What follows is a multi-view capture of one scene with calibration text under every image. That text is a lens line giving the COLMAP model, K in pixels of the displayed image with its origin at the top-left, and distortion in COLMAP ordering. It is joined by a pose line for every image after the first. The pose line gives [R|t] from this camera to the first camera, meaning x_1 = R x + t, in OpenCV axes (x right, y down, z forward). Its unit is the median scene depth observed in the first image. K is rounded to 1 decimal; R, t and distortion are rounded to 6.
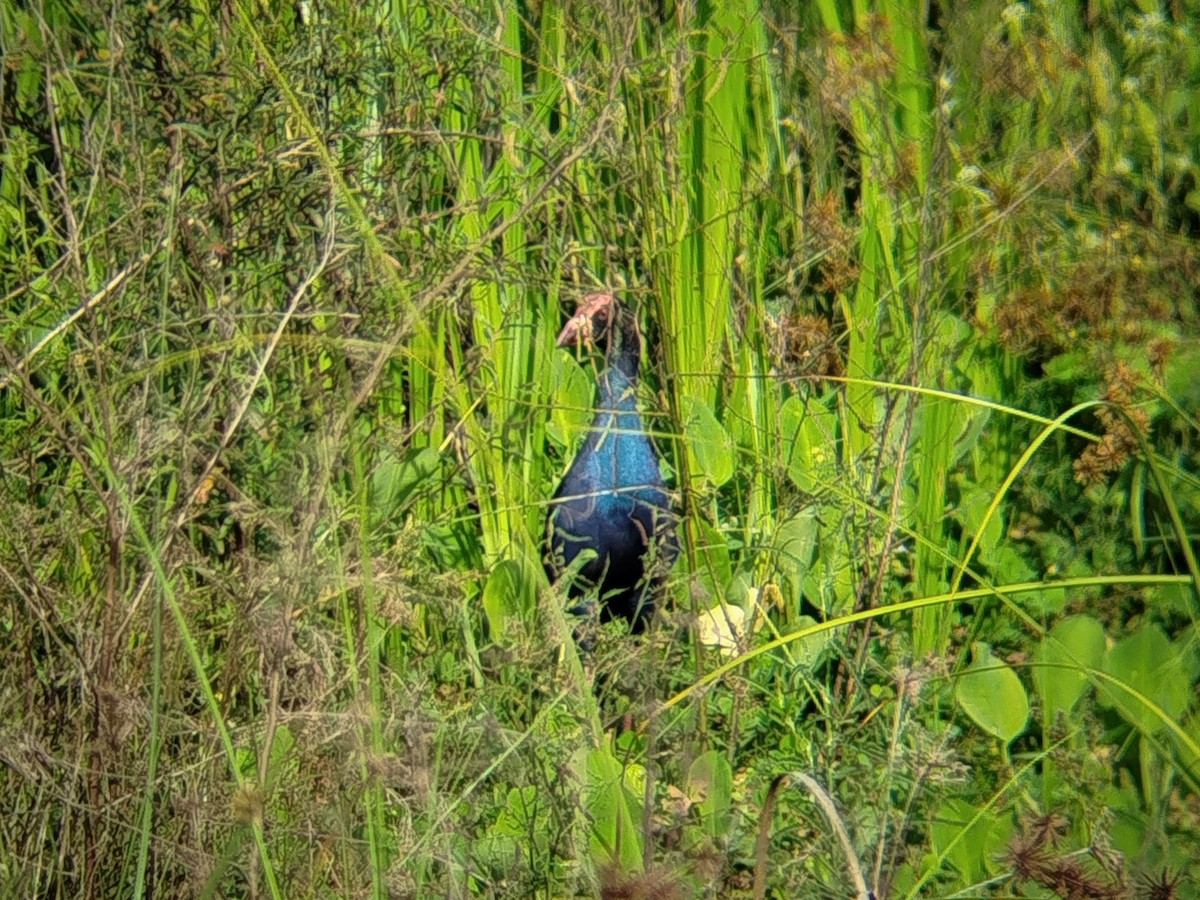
lens RADIAL K [[2676.3, 0, 600.0], [0, 2676.3, 450.0], [0, 0, 1]] dist [0.200587, 0.149694]
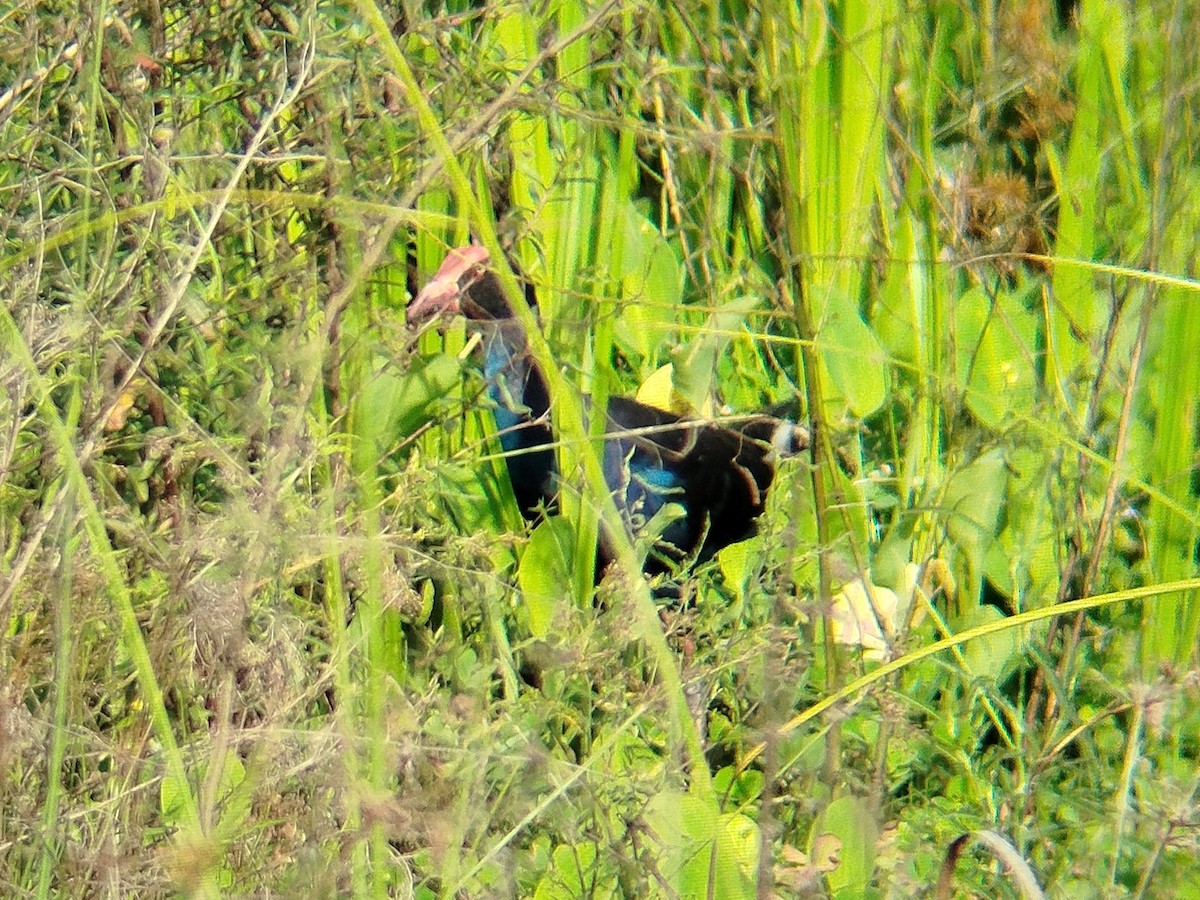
lens RADIAL K [[2676.3, 0, 600.0], [0, 2676.3, 450.0], [0, 0, 1]] dist [0.200587, 0.149694]
pose [[0.998072, 0.016252, -0.059909, 0.018145], [-0.015274, 0.999743, 0.016742, 0.011718], [0.060166, -0.015795, 0.998063, 0.306529]]
